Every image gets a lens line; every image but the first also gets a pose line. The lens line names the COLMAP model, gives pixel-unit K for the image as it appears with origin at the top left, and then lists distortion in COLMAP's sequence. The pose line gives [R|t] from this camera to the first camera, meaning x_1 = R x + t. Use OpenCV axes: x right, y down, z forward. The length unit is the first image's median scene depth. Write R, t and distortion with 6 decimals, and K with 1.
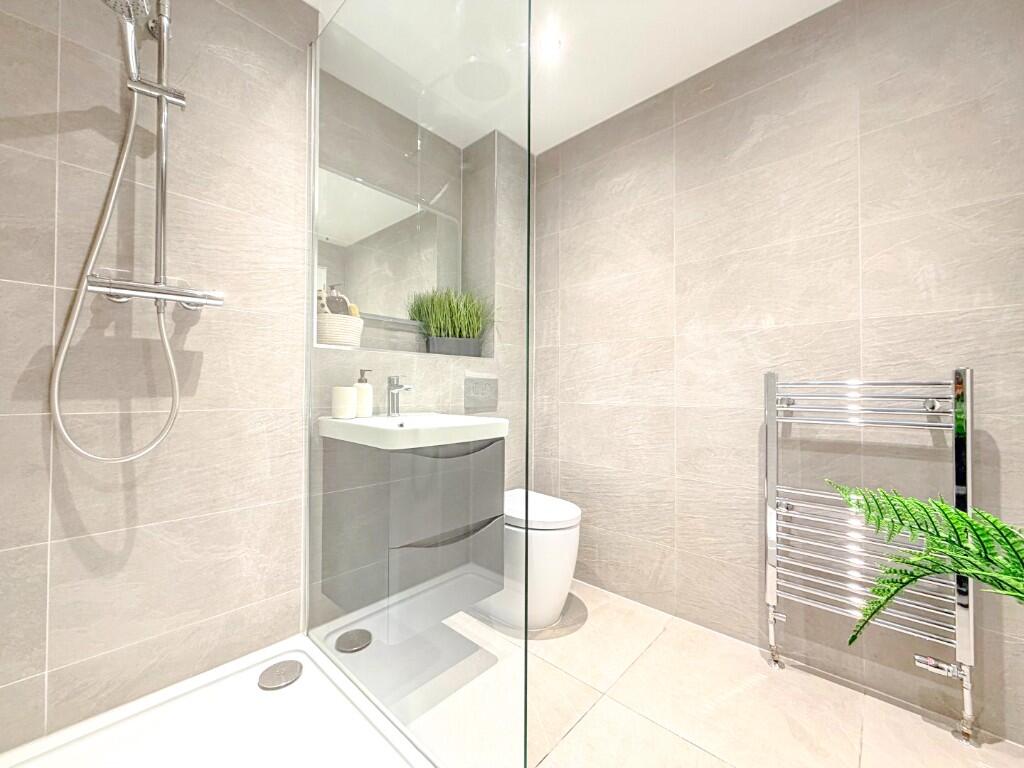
lens RADIAL K [[405.8, 0, 507.1], [0, 405.8, 384.9], [0, 0, 1]] dist [-0.003865, 0.000176]
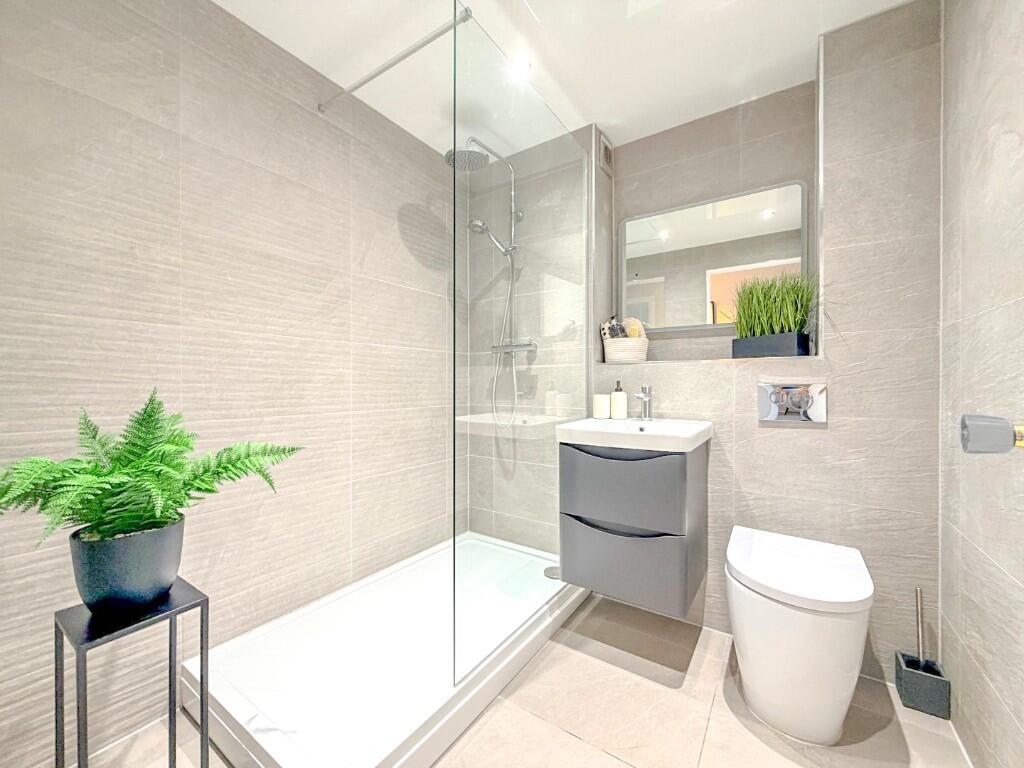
lens RADIAL K [[405.8, 0, 507.9], [0, 405.8, 384.2], [0, 0, 1]] dist [-0.003865, 0.000176]
pose [[0.150058, -0.007843, -0.988646, 0.834888], [0.012764, 0.999901, -0.005995, -0.024149], [0.988595, -0.011720, 0.150143, 0.473057]]
